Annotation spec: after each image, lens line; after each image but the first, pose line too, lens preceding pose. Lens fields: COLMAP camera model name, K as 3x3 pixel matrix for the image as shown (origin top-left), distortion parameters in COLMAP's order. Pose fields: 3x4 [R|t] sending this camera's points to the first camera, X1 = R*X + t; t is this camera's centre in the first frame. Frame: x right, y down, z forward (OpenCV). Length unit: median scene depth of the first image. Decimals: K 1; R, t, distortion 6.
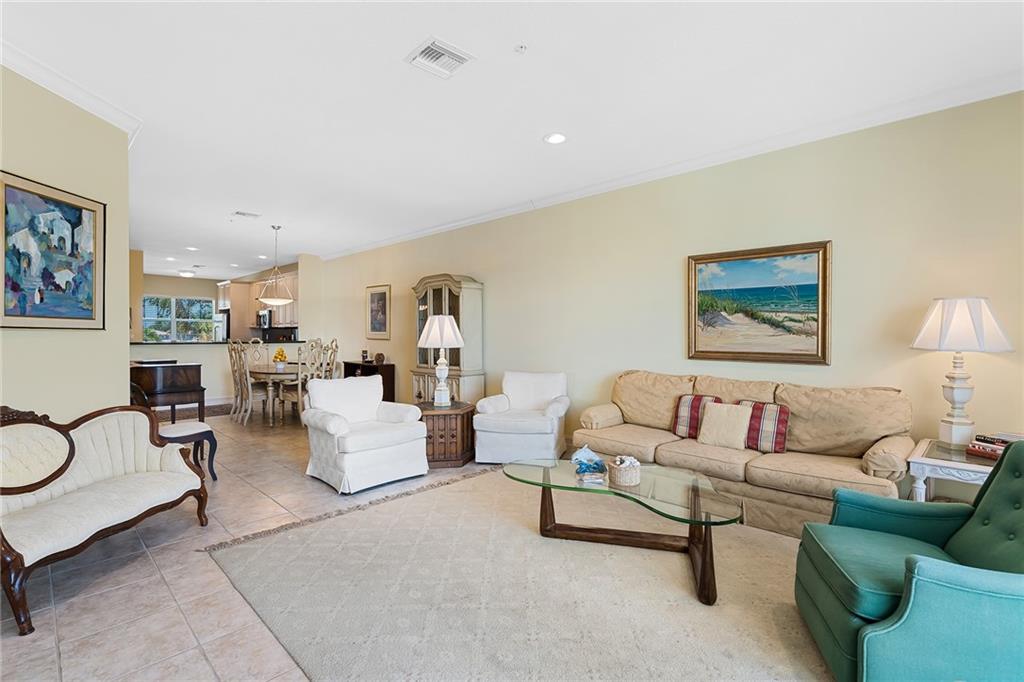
lens RADIAL K [[467.0, 0, 508.9], [0, 467.0, 335.6], [0, 0, 1]] dist [-0.001324, -0.000599]
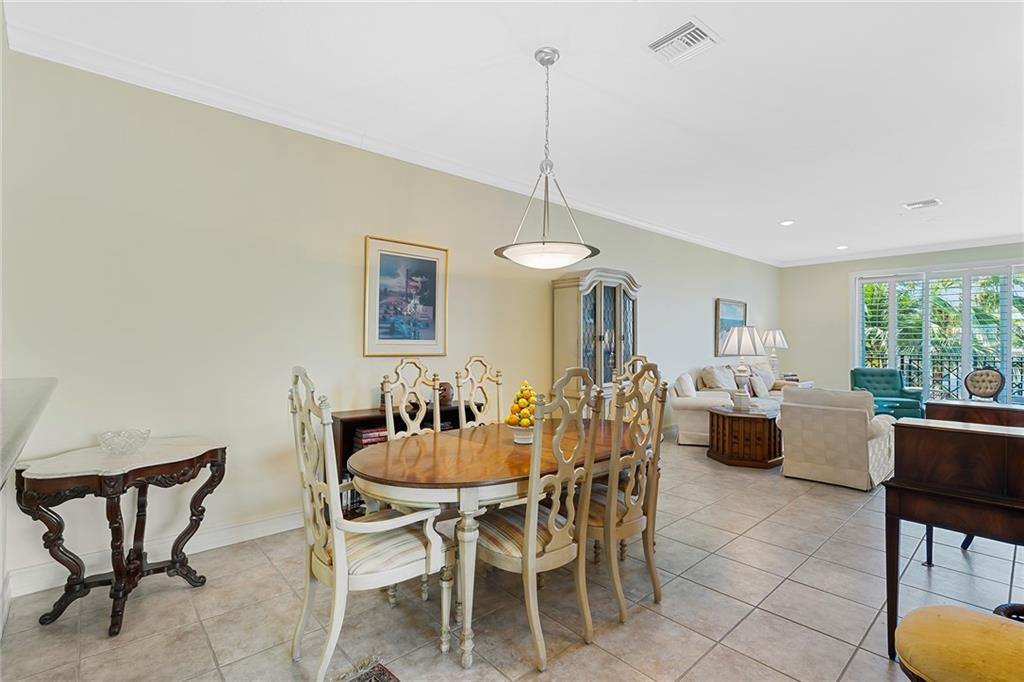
lens RADIAL K [[467.0, 0, 508.9], [0, 467.0, 335.6], [0, 0, 1]] dist [-0.001324, -0.000599]
pose [[0.088212, 0.016107, 0.995971, -1.562338], [0.006290, 0.999840, -0.016727, -0.005202], [-0.996082, 0.007740, 0.088097, 1.774239]]
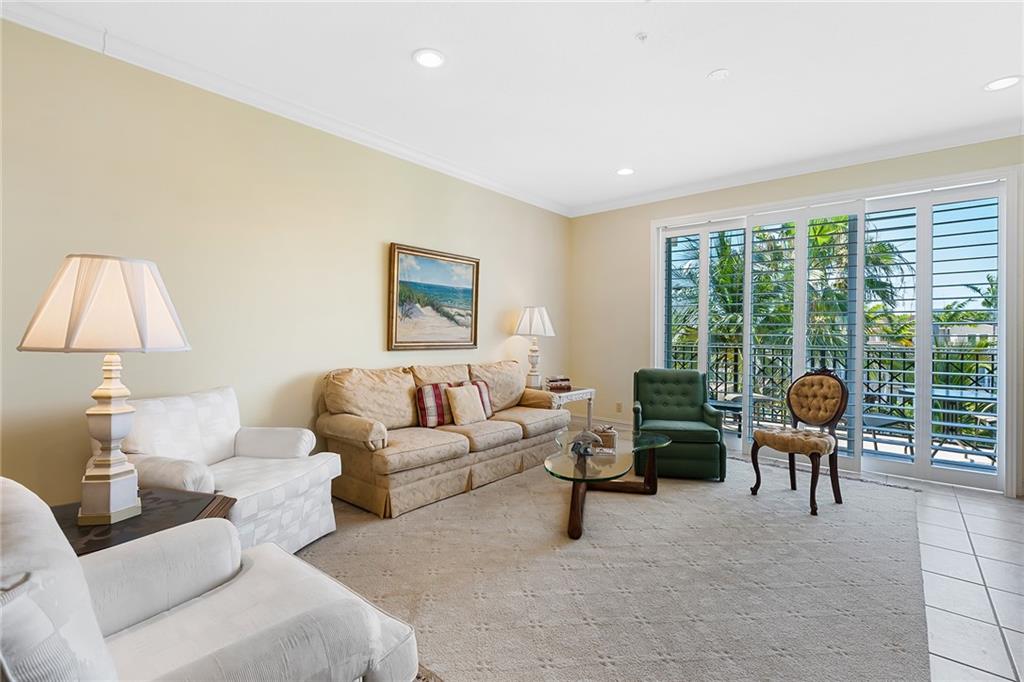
lens RADIAL K [[467.0, 0, 508.9], [0, 467.0, 335.6], [0, 0, 1]] dist [-0.001324, -0.000599]
pose [[-0.067318, -0.002404, 0.997729, -0.625882], [0.000651, 0.999997, 0.002454, 0.019025], [-0.997731, 0.000814, -0.067316, 0.893912]]
